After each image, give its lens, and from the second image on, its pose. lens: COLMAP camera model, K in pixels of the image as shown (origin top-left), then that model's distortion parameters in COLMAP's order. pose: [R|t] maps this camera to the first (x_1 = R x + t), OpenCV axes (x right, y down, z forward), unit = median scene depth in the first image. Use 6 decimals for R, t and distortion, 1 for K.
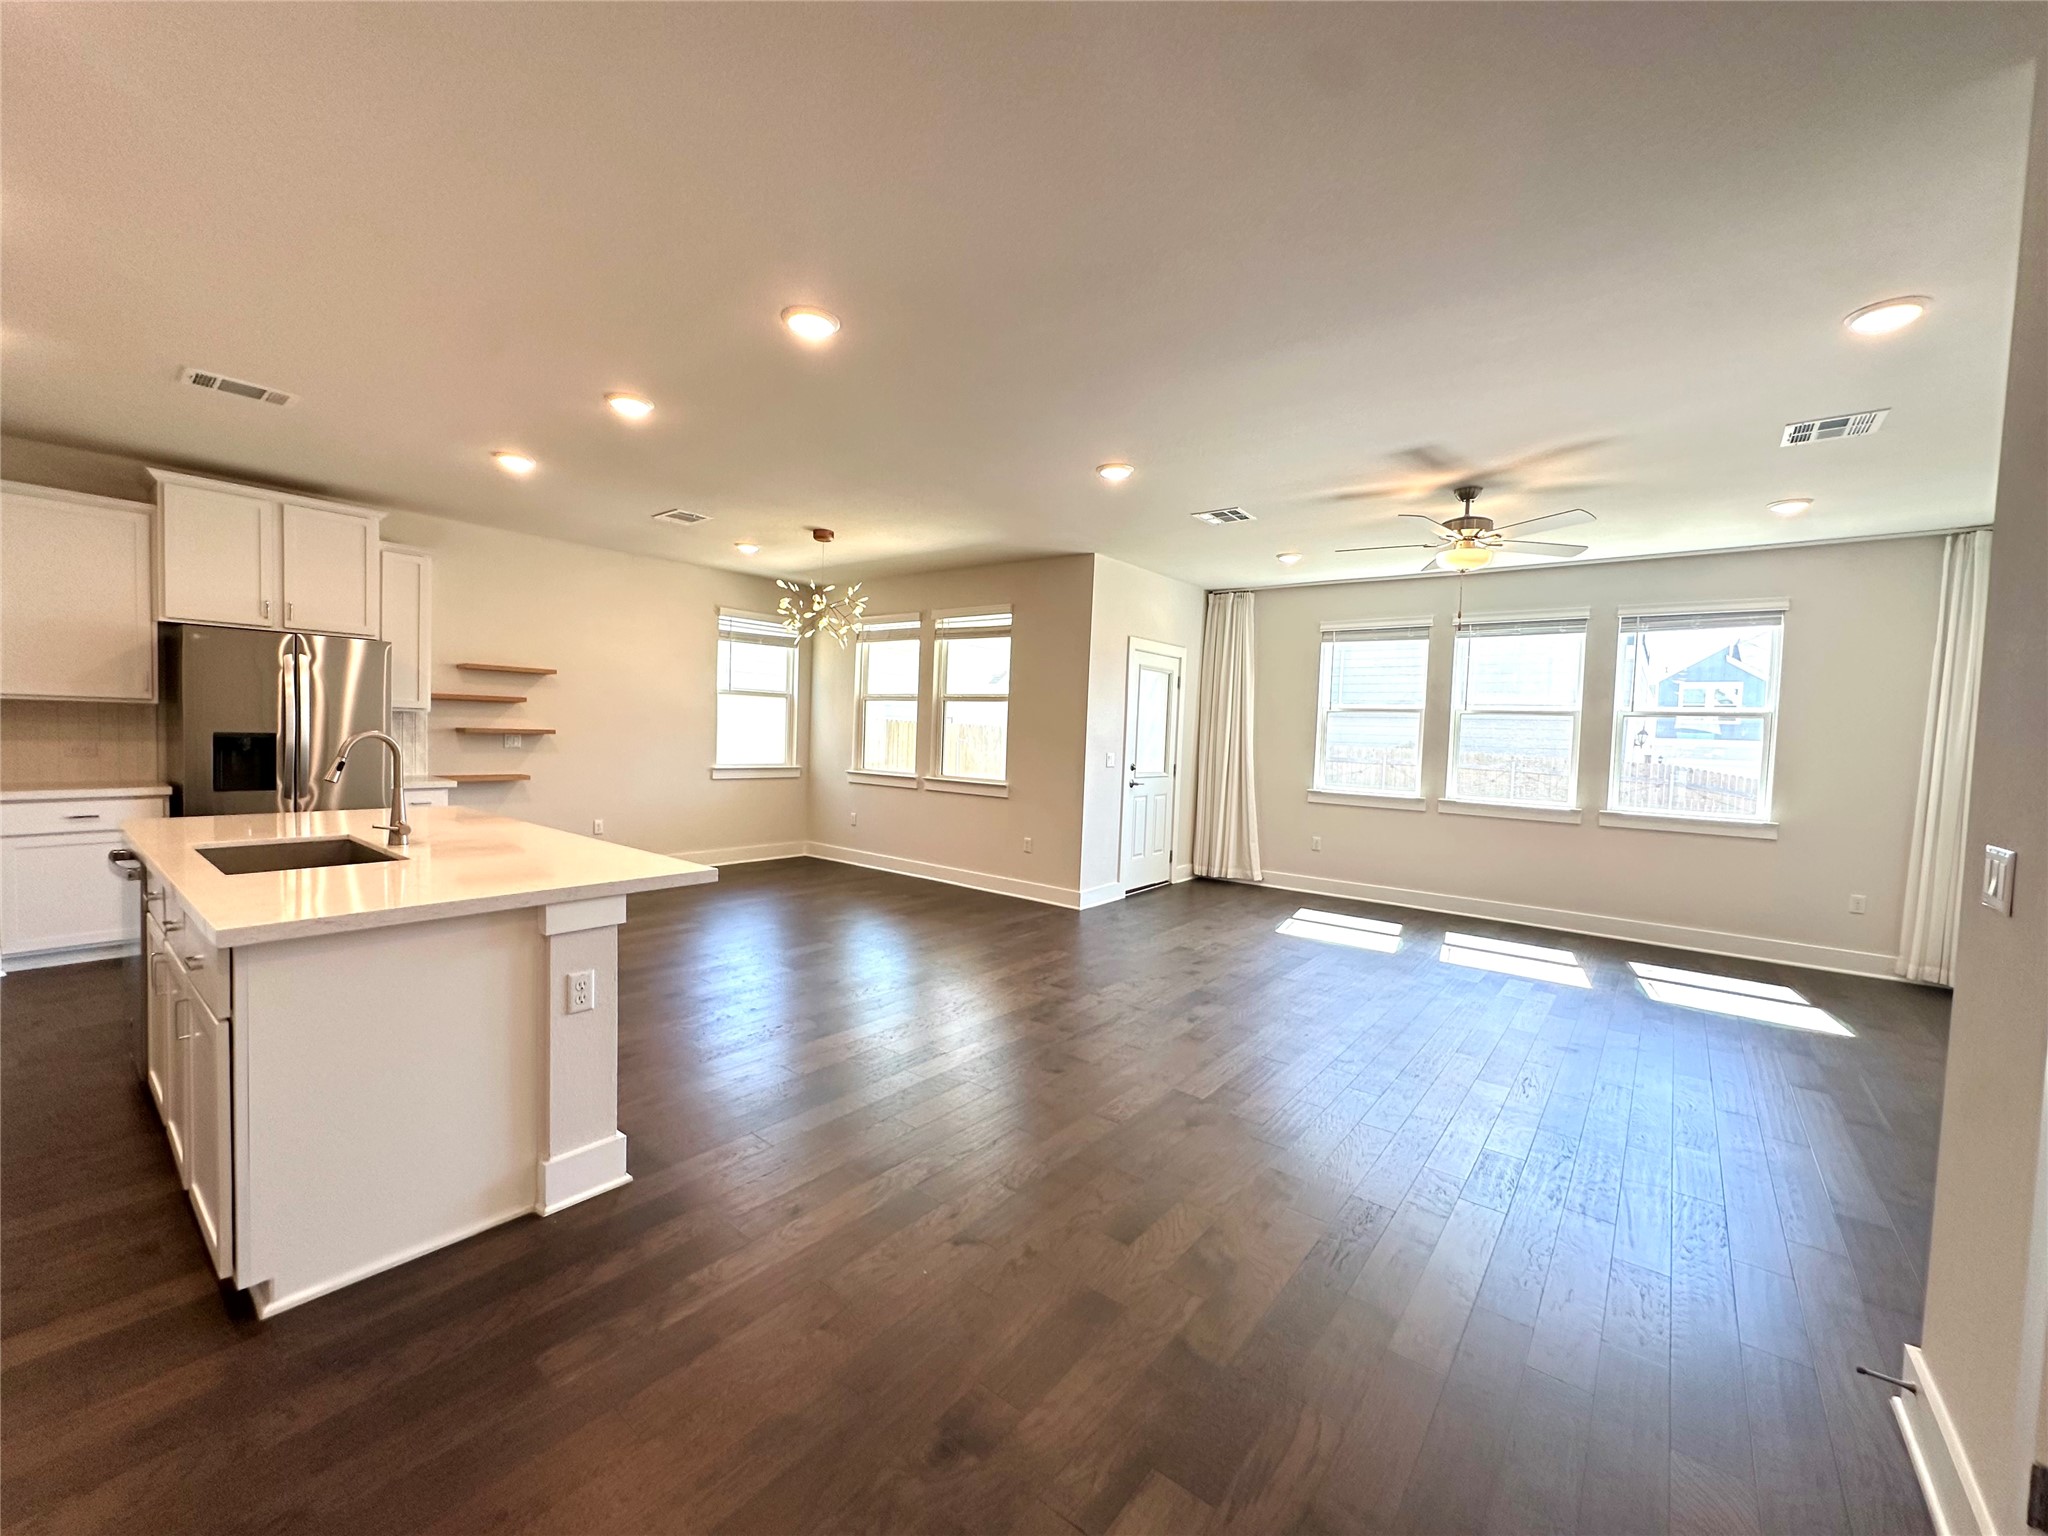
lens RADIAL K [[821.4, 0, 1024.2], [0, 821.4, 769.7], [0, 0, 1]] dist [0.000741, -0.000267]
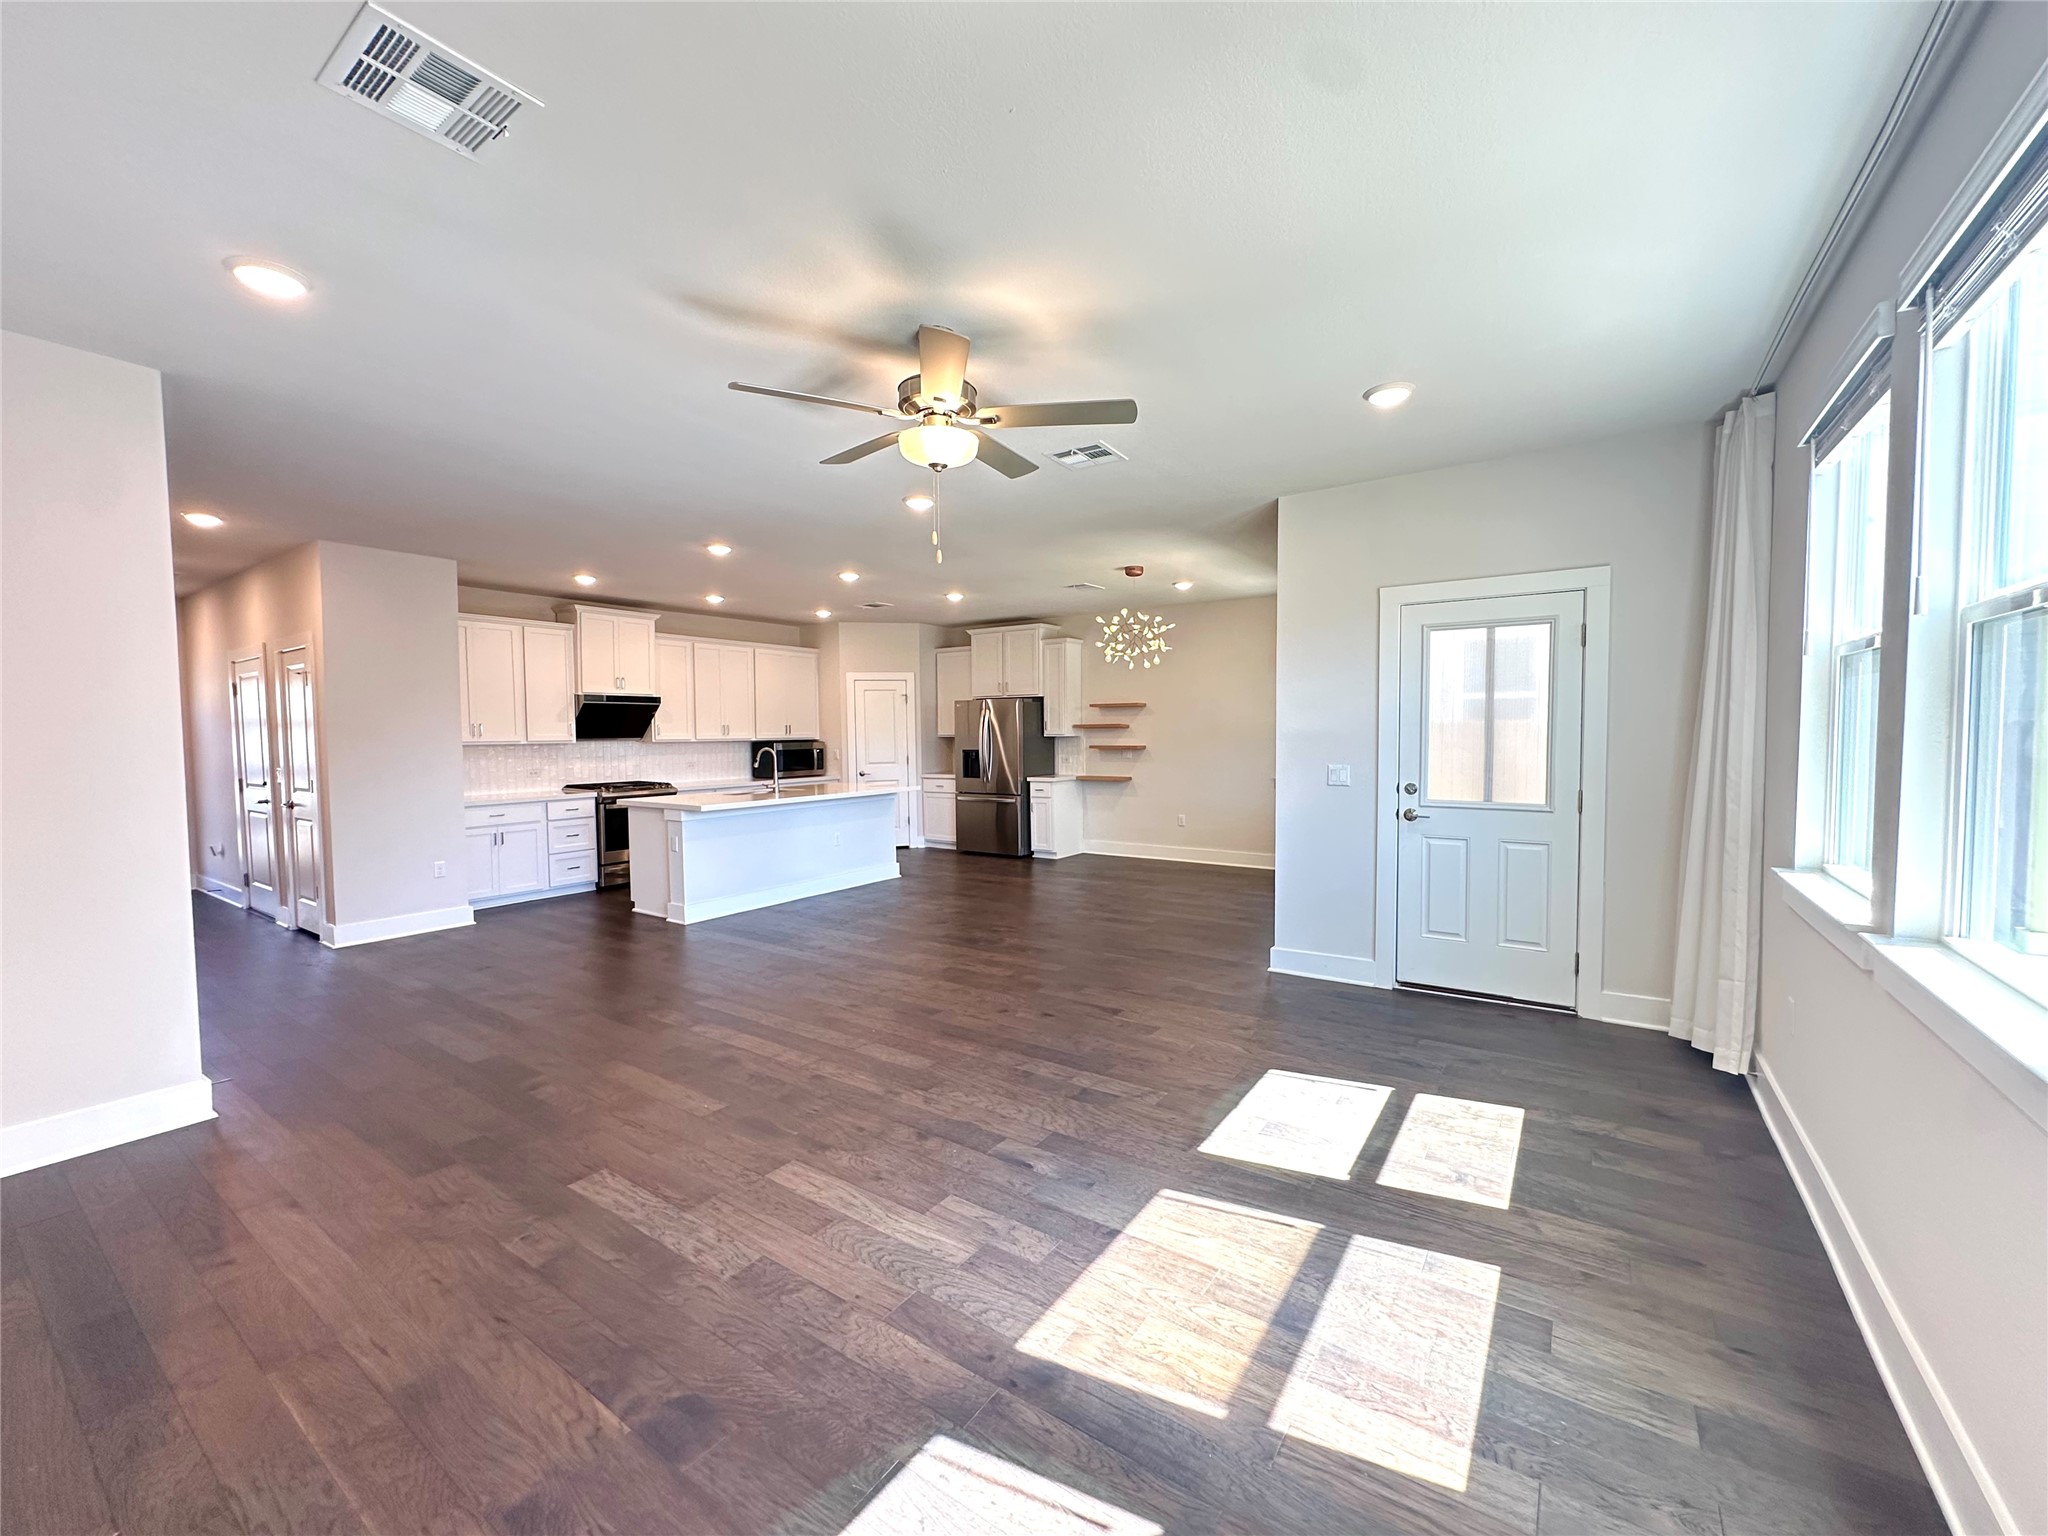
lens RADIAL K [[821.4, 0, 1028.4], [0, 821.4, 770.6], [0, 0, 1]] dist [0.000741, -0.000267]
pose [[0.067964, 0.013425, -0.997597, 0.756567], [-0.036333, 0.999280, 0.010972, -0.013433], [0.997026, 0.035500, 0.068403, 0.672915]]
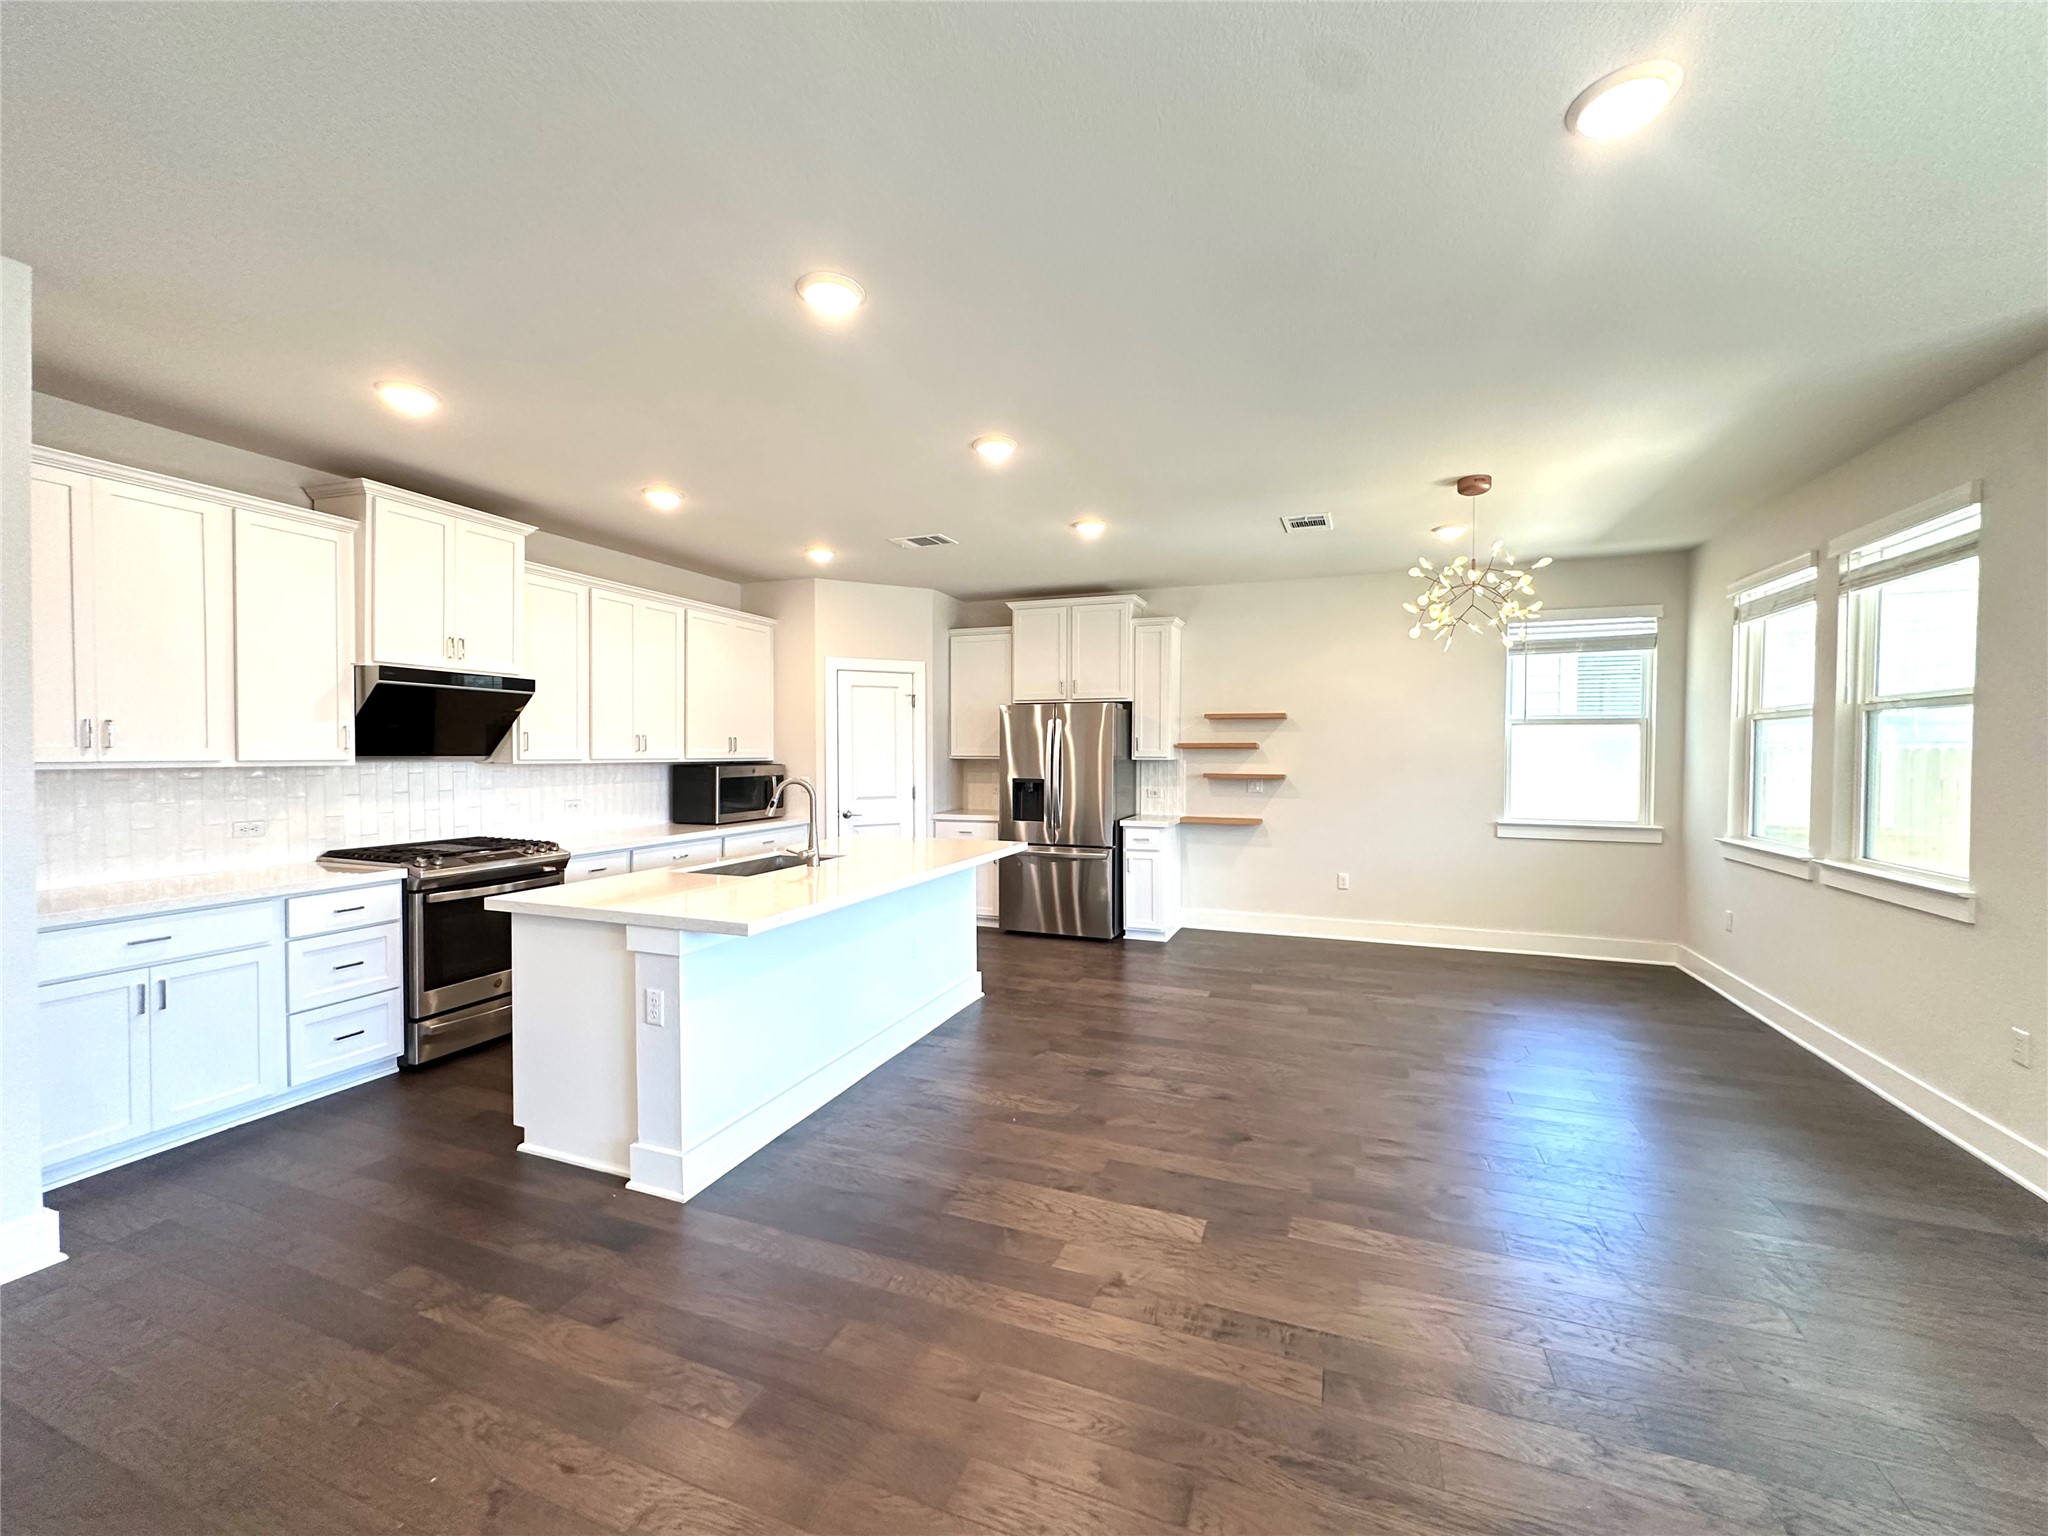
lens RADIAL K [[821.4, 0, 1025.9], [0, 821.4, 768.0], [0, 0, 1]] dist [0.000741, -0.000267]
pose [[0.302125, -0.012341, -0.953188, 0.243570], [-0.039334, 0.998903, -0.025400, -0.018258], [0.952457, 0.045167, 0.301308, 0.389598]]
